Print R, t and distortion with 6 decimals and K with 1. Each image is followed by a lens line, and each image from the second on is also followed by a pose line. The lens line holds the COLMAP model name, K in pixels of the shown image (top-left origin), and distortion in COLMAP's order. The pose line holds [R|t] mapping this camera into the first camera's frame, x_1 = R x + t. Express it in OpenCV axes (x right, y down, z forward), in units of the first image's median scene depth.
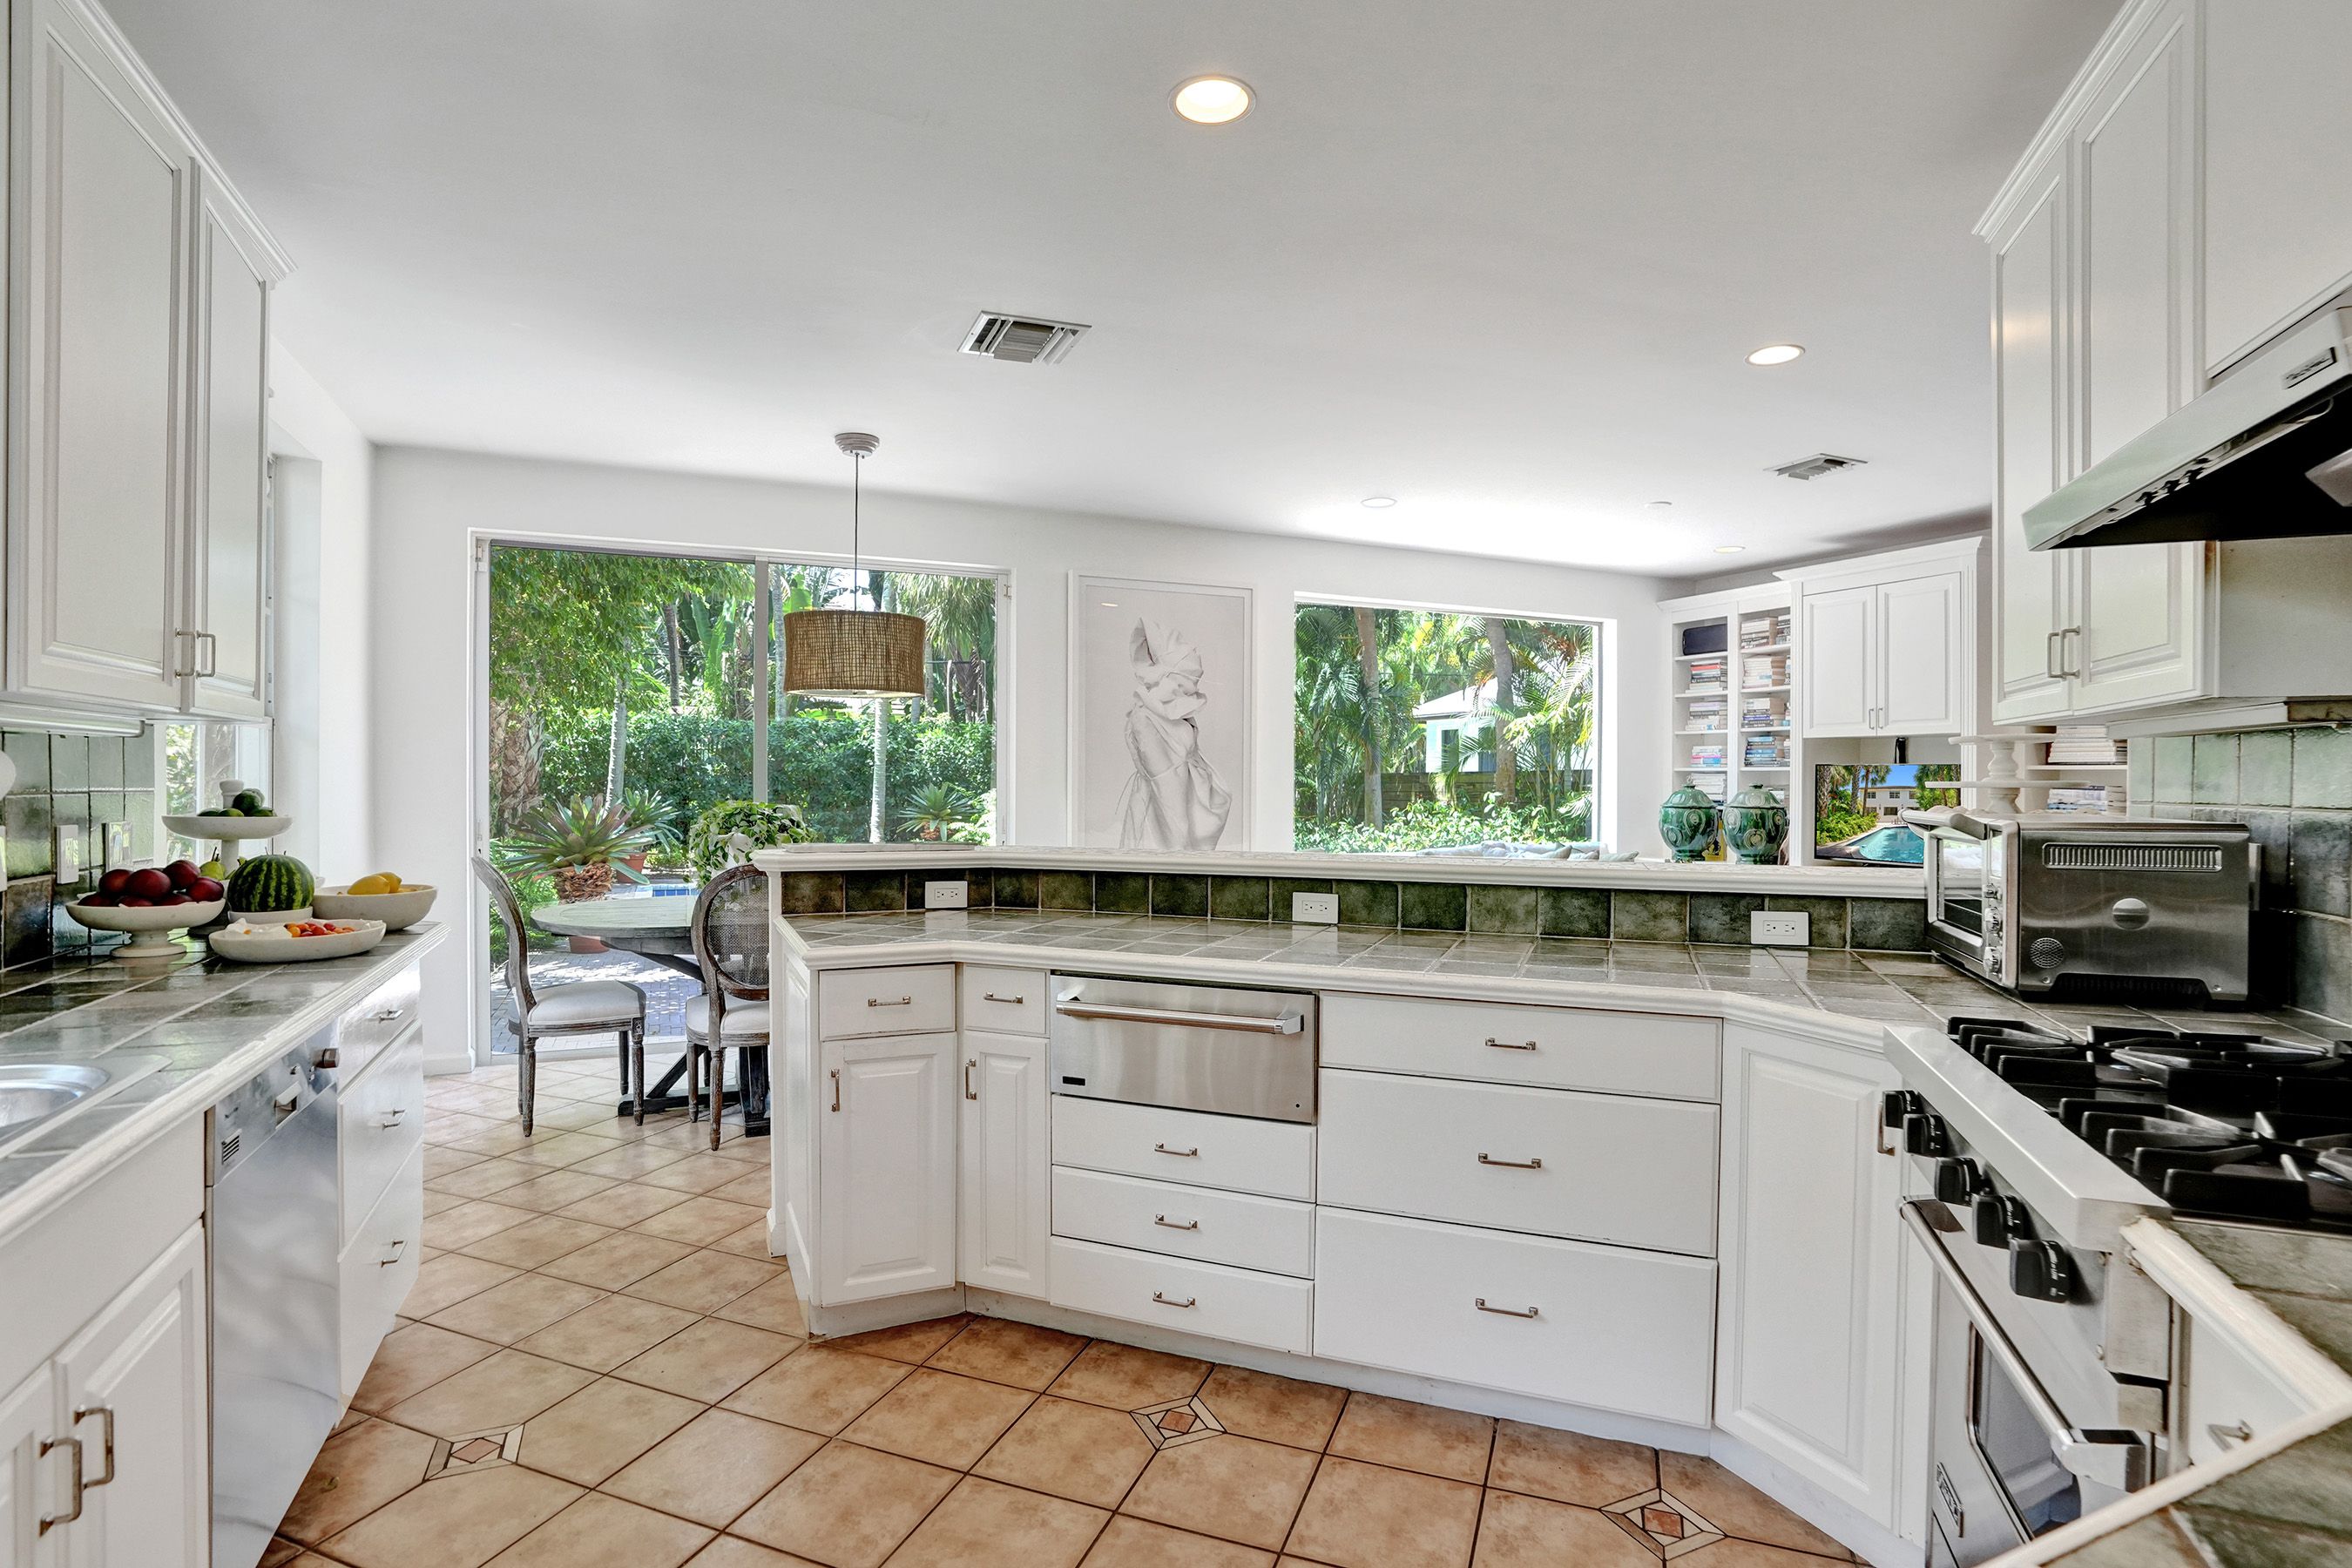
lens RADIAL K [[1131.8, 0, 1176.0], [0, 1131.8, 784.0], [0, 0, 1]] dist [-0.001730, 0.000310]
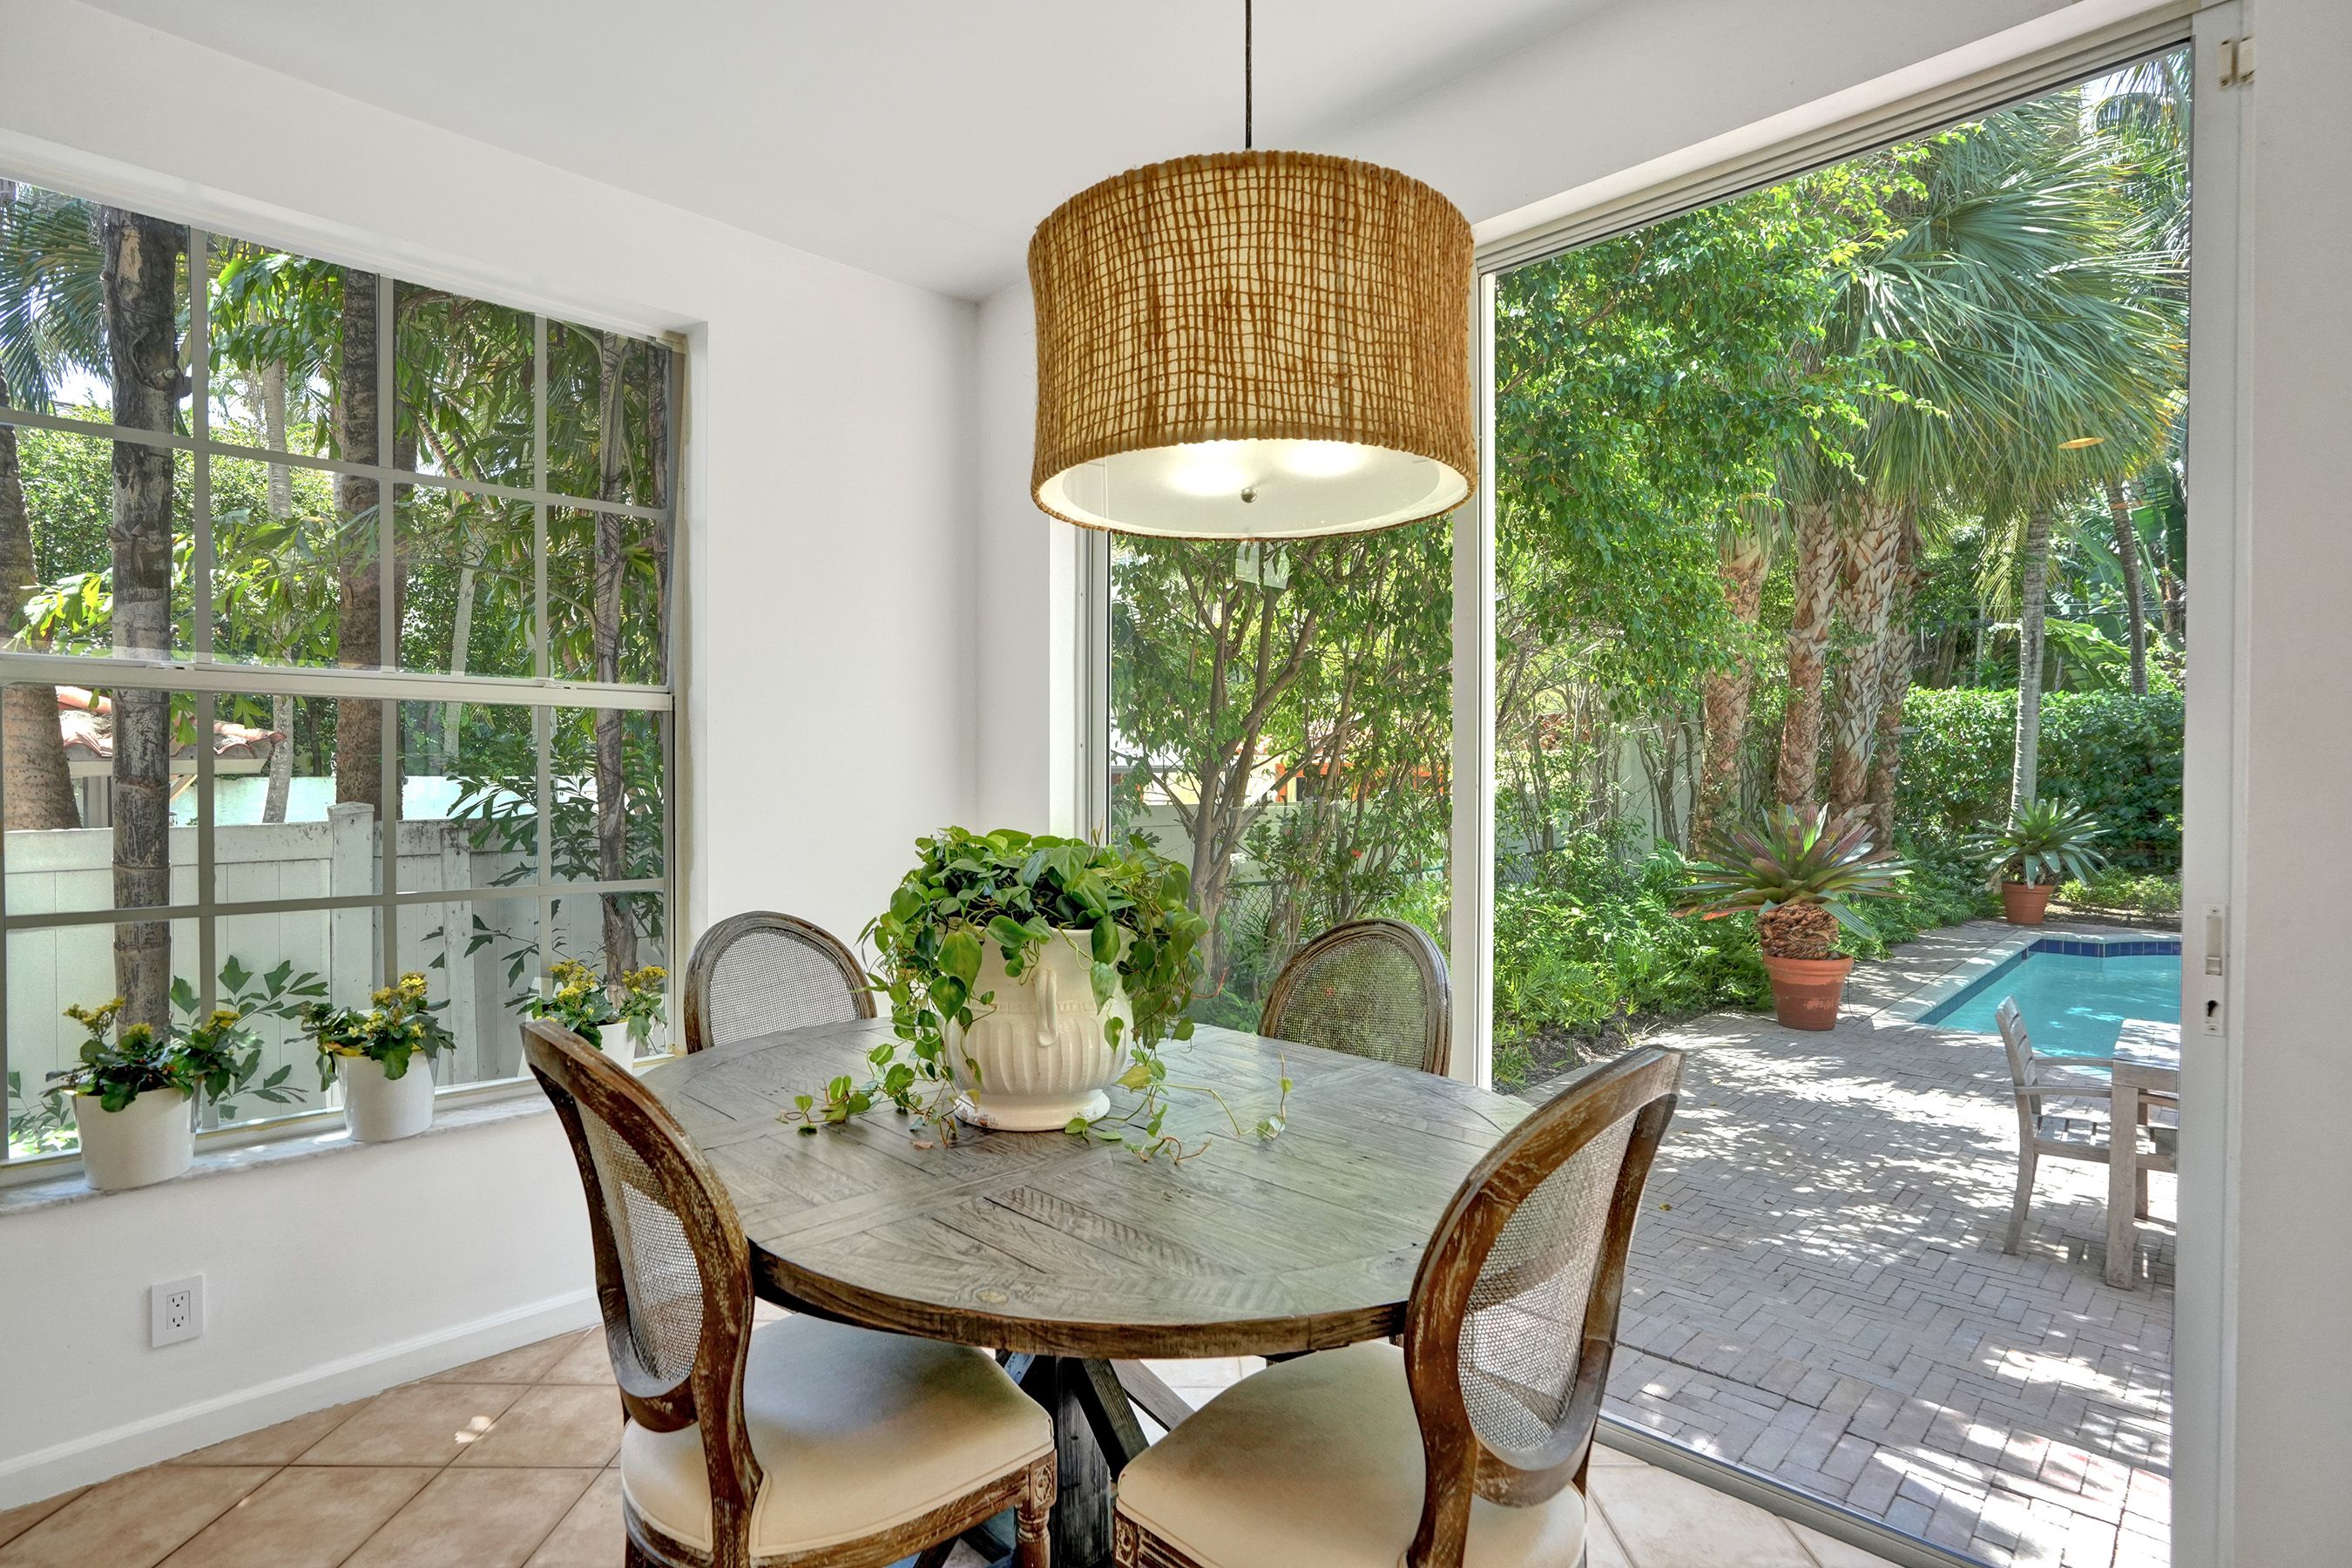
lens RADIAL K [[1180.1, 0, 1186.7], [0, 1180.1, 791.4], [0, 0, 1]] dist [-0.026668, 0.000182]
pose [[0.380634, 0.004520, -0.924715, 0.011846], [-0.003157, 0.999989, 0.003588, 0.000005], [0.924720, 0.001554, 0.380644, 0.636768]]
